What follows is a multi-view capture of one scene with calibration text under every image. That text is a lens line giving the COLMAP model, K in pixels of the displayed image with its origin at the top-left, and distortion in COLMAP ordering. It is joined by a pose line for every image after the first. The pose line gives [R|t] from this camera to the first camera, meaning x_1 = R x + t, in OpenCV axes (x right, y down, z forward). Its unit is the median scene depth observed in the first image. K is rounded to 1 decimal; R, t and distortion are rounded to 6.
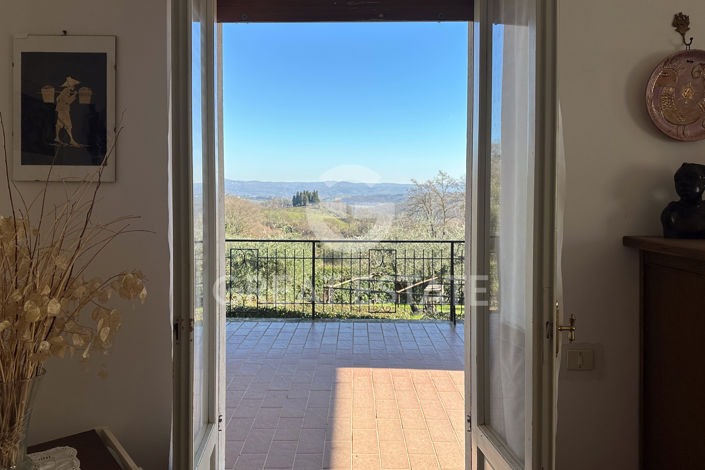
lens RADIAL K [[545.2, 0, 352.5], [0, 545.2, 235.0], [0, 0, 1]] dist [0.001861, 0.000498]
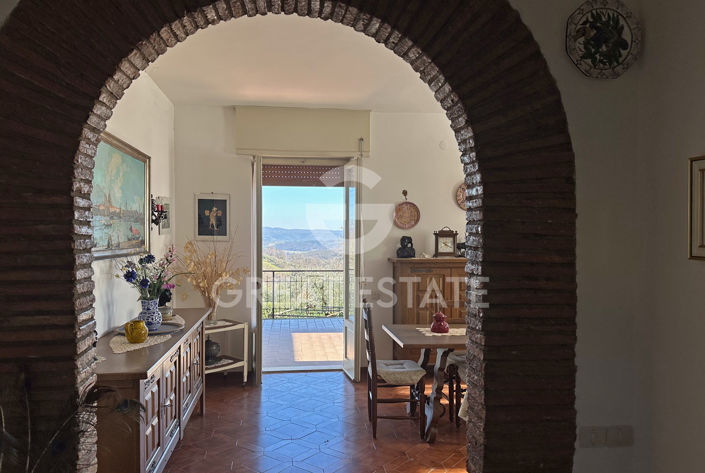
lens RADIAL K [[545.2, 0, 352.5], [0, 545.2, 236.5], [0, 0, 1]] dist [0.001861, 0.000498]
pose [[0.992321, 0.002312, 0.123670, -0.120390], [0.007711, 0.996724, -0.080508, 0.132743], [-0.123451, 0.080843, 0.989052, -2.153493]]
